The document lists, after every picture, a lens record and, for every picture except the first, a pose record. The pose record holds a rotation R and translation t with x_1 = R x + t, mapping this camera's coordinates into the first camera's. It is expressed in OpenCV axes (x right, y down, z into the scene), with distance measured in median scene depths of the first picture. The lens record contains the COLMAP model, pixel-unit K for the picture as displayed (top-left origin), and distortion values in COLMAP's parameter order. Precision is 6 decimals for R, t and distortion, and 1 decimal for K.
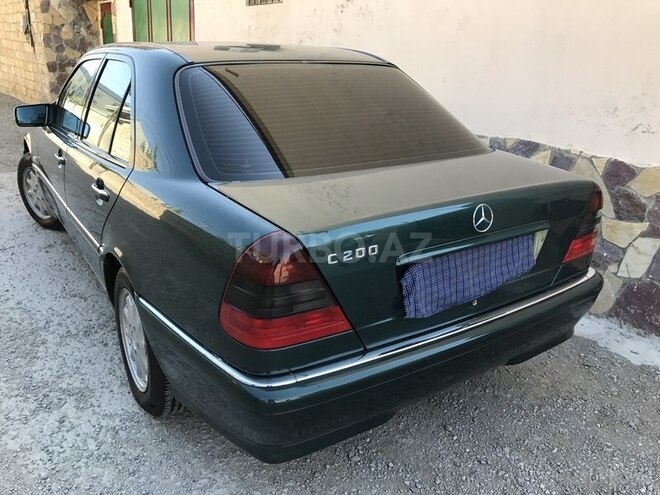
lens RADIAL K [[543.7, 0, 328.3], [0, 543.7, 245.4], [0, 0, 1]] dist [0.004583, -0.002430]
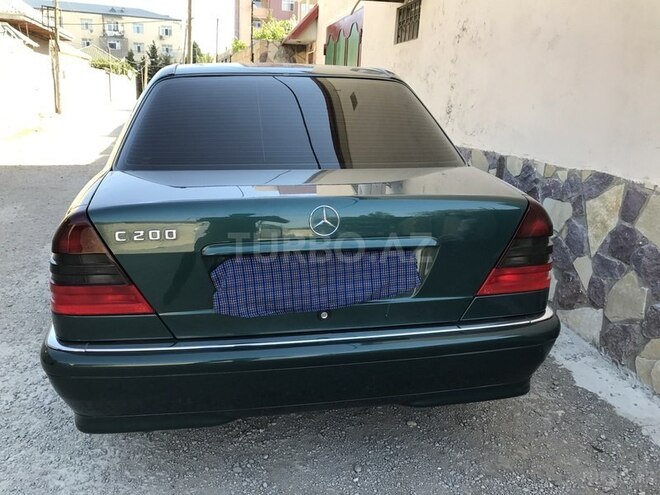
lens RADIAL K [[543.7, 0, 329.5], [0, 543.7, 248.9], [0, 0, 1]] dist [0.004583, -0.002430]
pose [[0.915762, 0.098560, -0.389443, 0.340148], [-0.129048, 0.990229, -0.052847, 0.023188], [0.380429, 0.098653, 0.919533, 0.089725]]
